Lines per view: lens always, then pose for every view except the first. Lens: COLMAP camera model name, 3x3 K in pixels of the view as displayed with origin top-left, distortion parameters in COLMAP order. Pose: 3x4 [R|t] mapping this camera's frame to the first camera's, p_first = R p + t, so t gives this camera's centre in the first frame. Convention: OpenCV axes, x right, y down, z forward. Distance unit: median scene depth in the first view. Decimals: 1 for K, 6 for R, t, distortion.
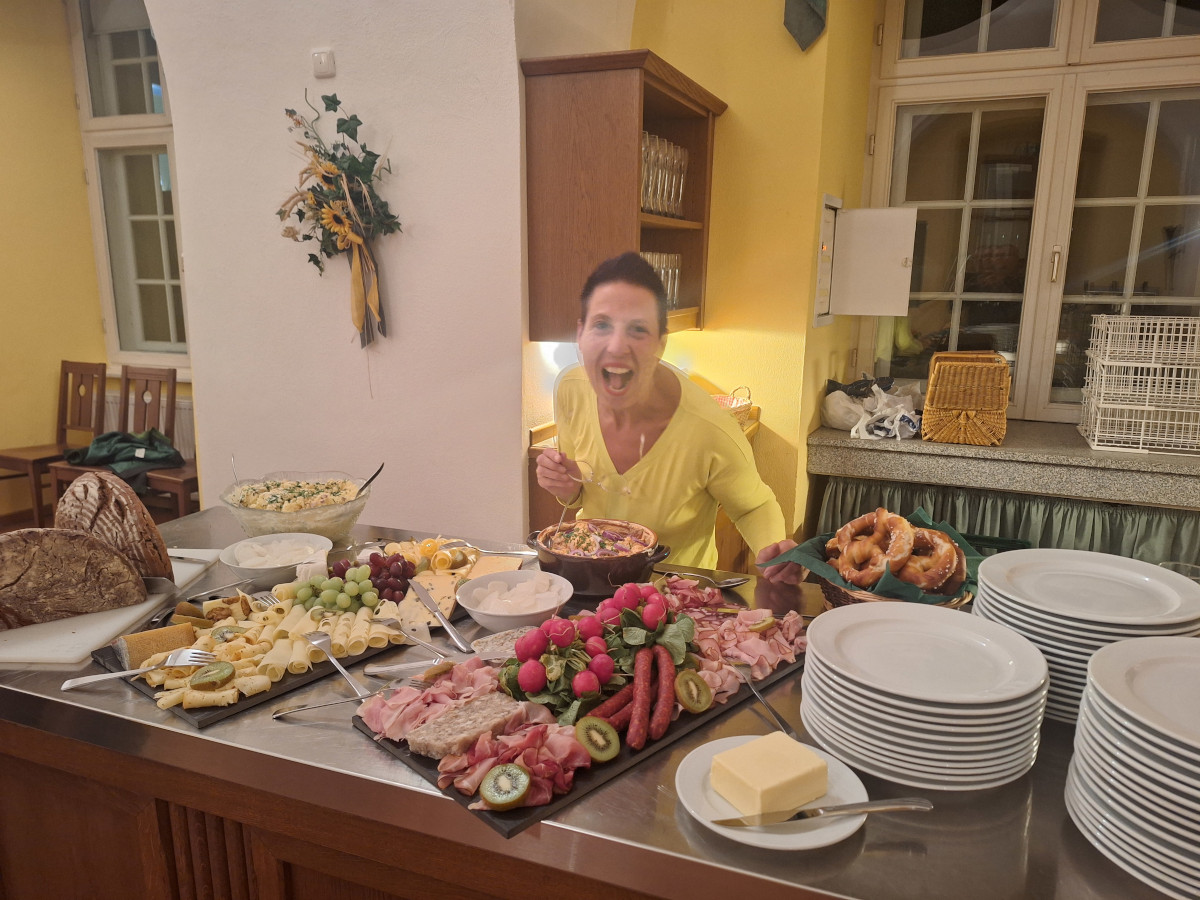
lens RADIAL K [[815.9, 0, 600.0], [0, 815.9, 450.0], [0, 0, 1]] dist [0.074234, -0.091973]
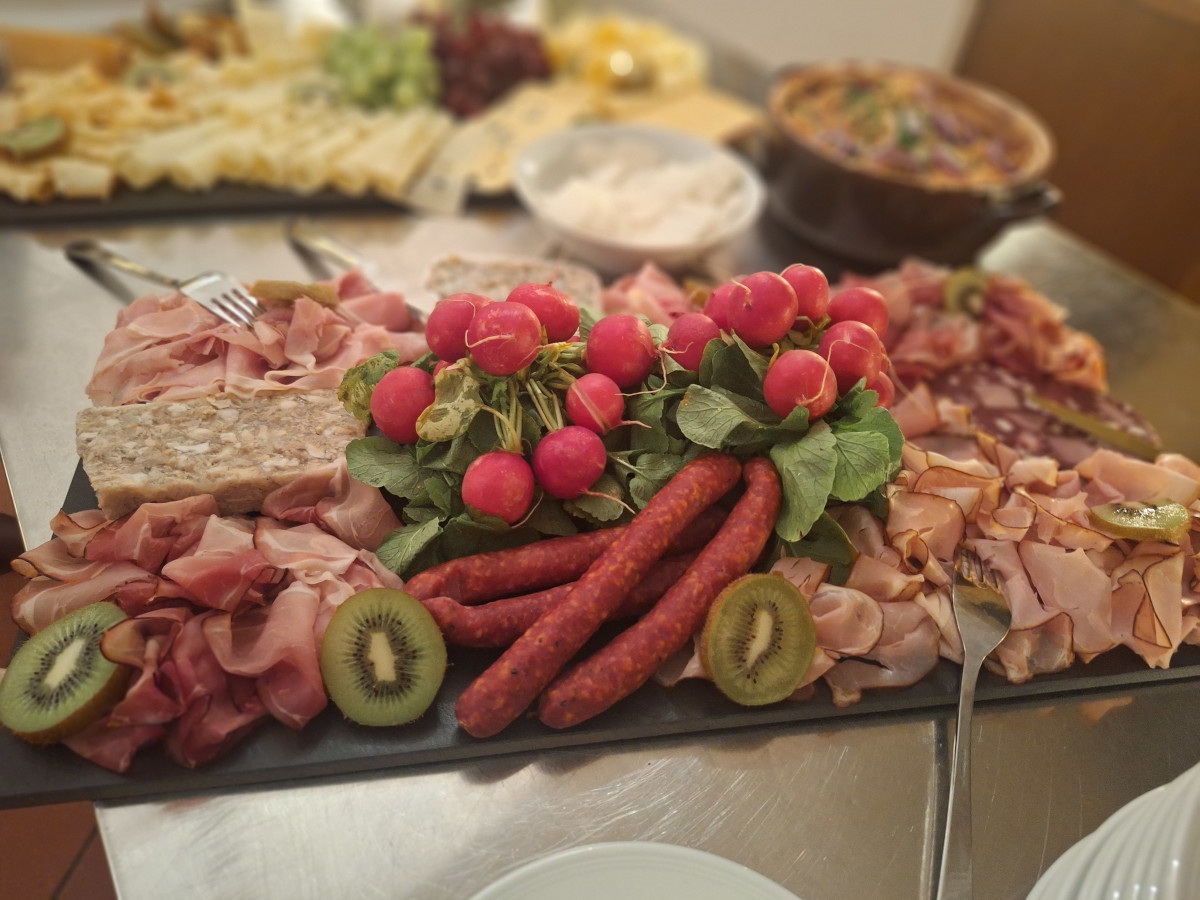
lens RADIAL K [[868.6, 0, 597.8], [0, 868.6, 423.0], [0, 0, 1]] dist [0.012047, 0.003332]
pose [[0.811597, 0.449651, -0.372994, 0.119122], [-0.207731, 0.818837, 0.535121, 0.028201], [0.546039, -0.356820, 0.757972, 0.555506]]
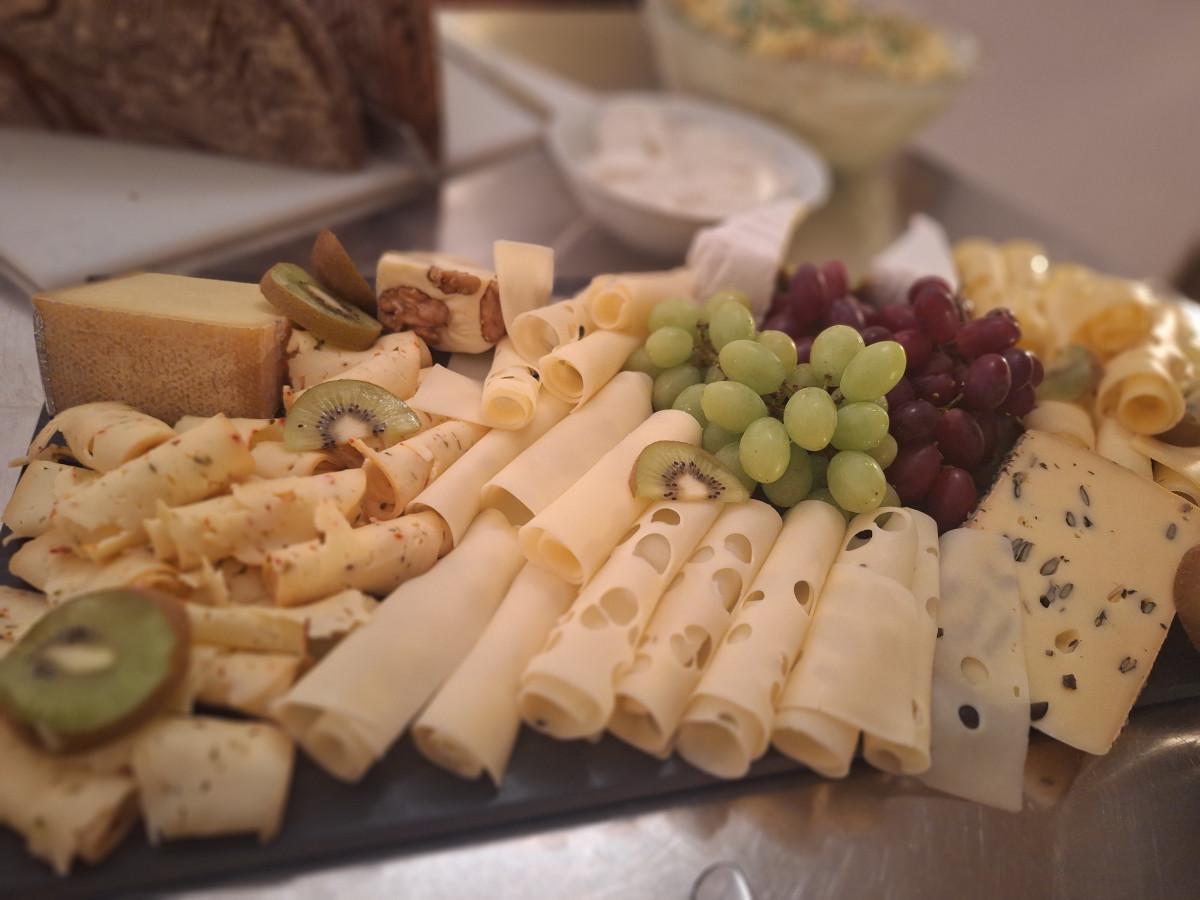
lens RADIAL K [[853.5, 0, 600.0], [0, 853.5, 450.0], [0, 0, 1]] dist [-0.009500, -0.005949]
pose [[0.780278, 0.487651, -0.391616, -0.237972], [-0.265148, 0.825019, 0.499040, 0.059504], [0.566448, -0.285554, 0.773043, 0.733201]]
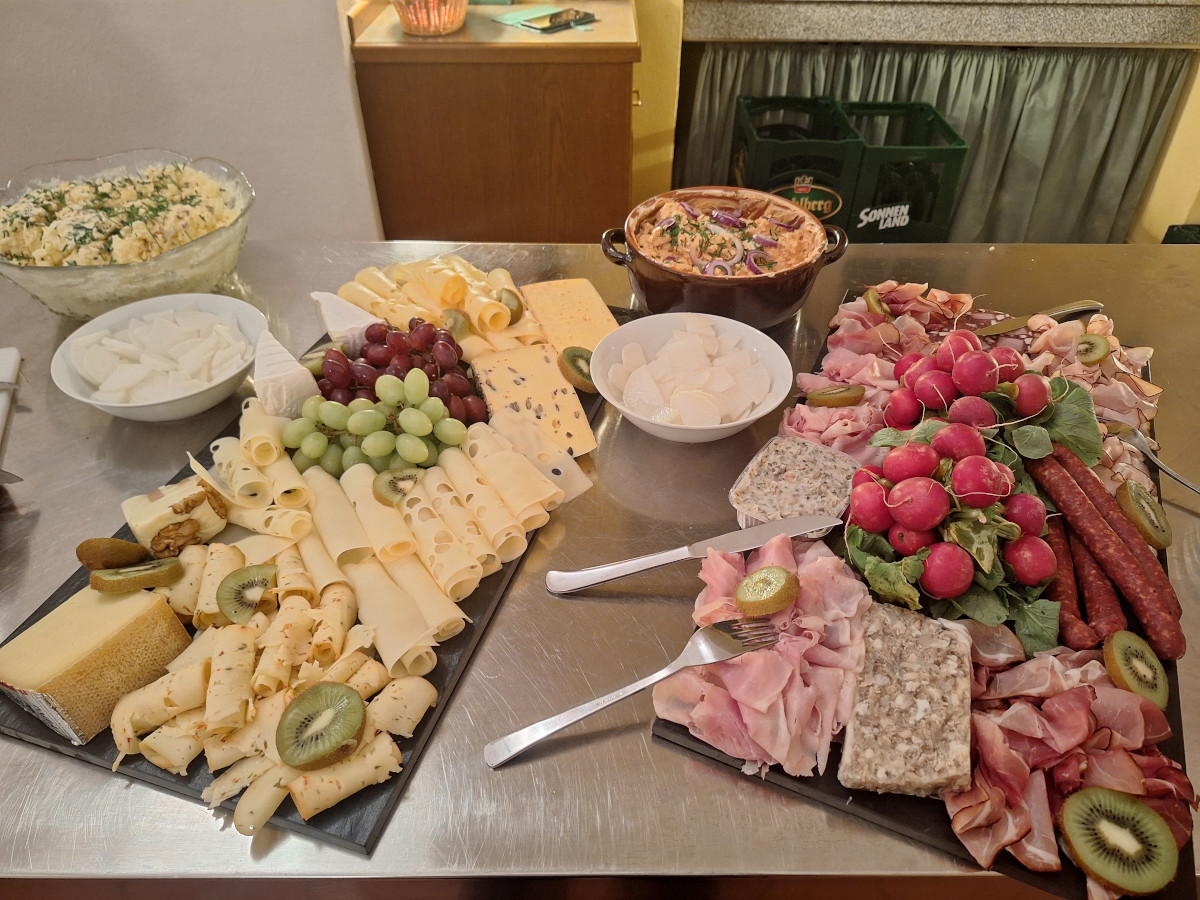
lens RADIAL K [[868.6, 0, 597.8], [0, 868.6, 423.0], [0, 0, 1]] dist [0.012047, 0.003332]
pose [[0.935778, -0.215826, 0.278818, -0.338005], [0.071067, 0.889992, 0.450404, -0.069797], [-0.345354, -0.401664, 0.848173, 0.478323]]
